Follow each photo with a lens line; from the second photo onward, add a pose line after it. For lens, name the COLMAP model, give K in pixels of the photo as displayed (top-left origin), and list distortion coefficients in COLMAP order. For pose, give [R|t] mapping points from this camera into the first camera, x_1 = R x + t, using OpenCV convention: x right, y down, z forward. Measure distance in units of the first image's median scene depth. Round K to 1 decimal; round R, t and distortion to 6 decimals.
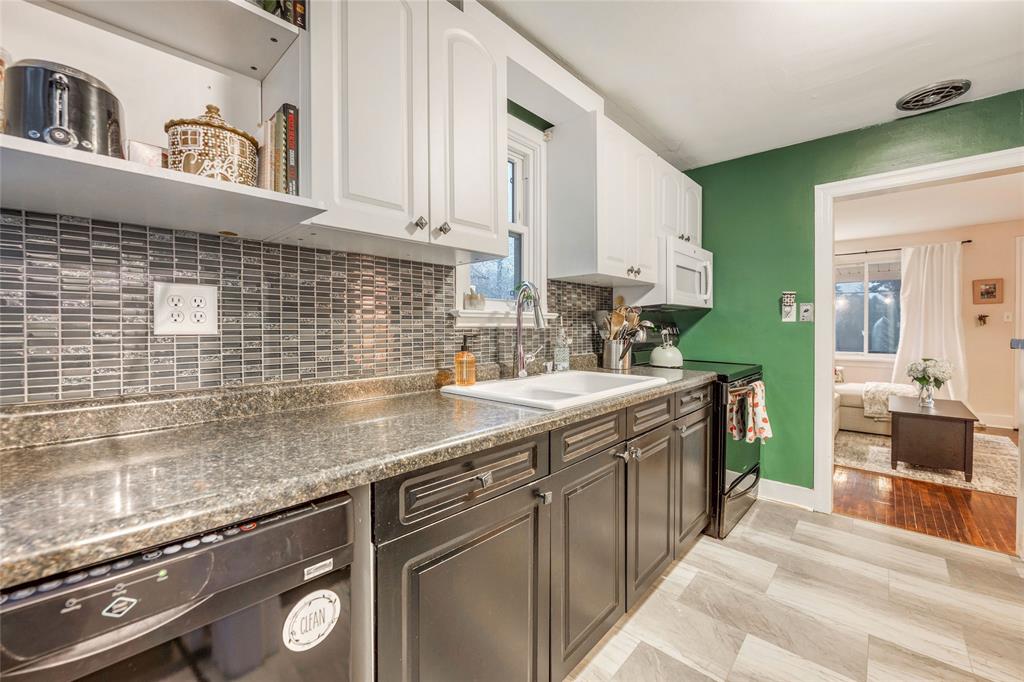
lens RADIAL K [[419.6, 0, 514.6], [0, 419.6, 326.0], [0, 0, 1]] dist [-0.000540, -0.000103]
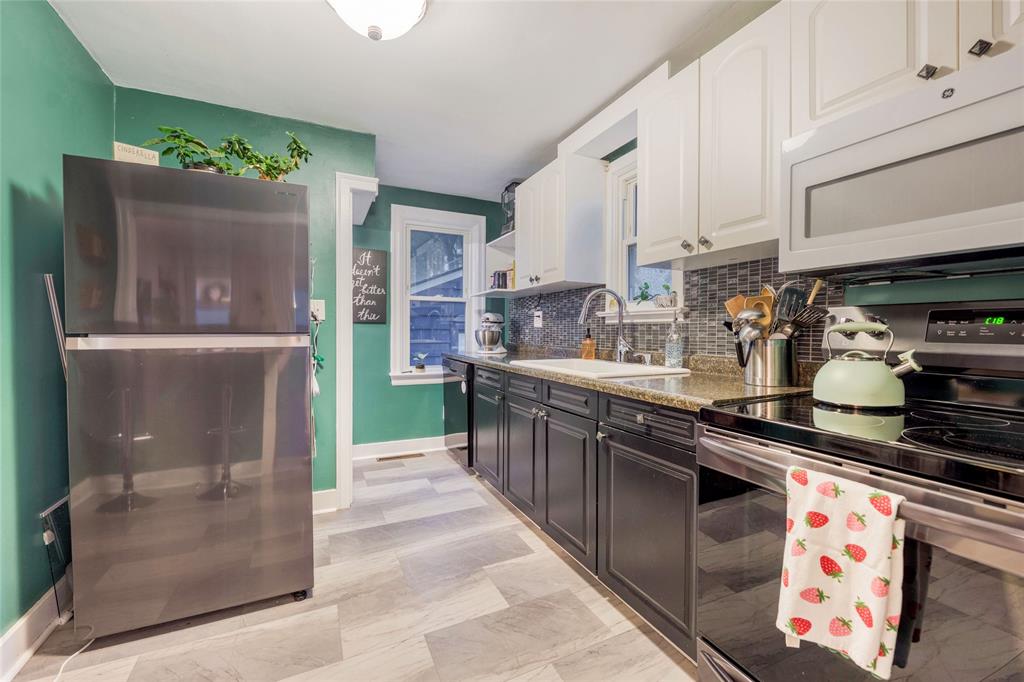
lens RADIAL K [[422.9, 0, 537.3], [0, 422.9, 344.9], [0, 0, 1]] dist [-0.000647, -0.000182]
pose [[-0.343063, 0.027060, -0.938922, 1.402578], [-0.007792, 0.999469, 0.031652, 0.034262], [0.939280, 0.018175, -0.342670, 1.312663]]
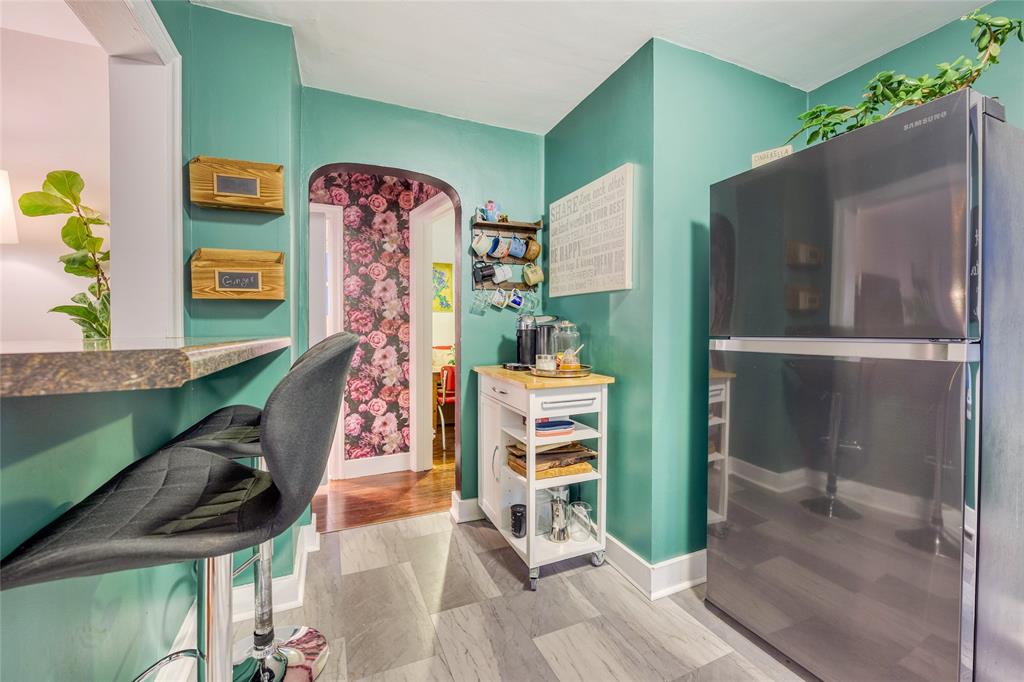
lens RADIAL K [[422.9, 0, 537.3], [0, 422.9, 344.9], [0, 0, 1]] dist [-0.000647, -0.000182]
pose [[-0.931826, -0.012559, 0.362687, 1.031574], [-0.002664, 0.999611, 0.027772, 0.038874], [-0.362895, 0.024912, -0.931497, 1.236826]]
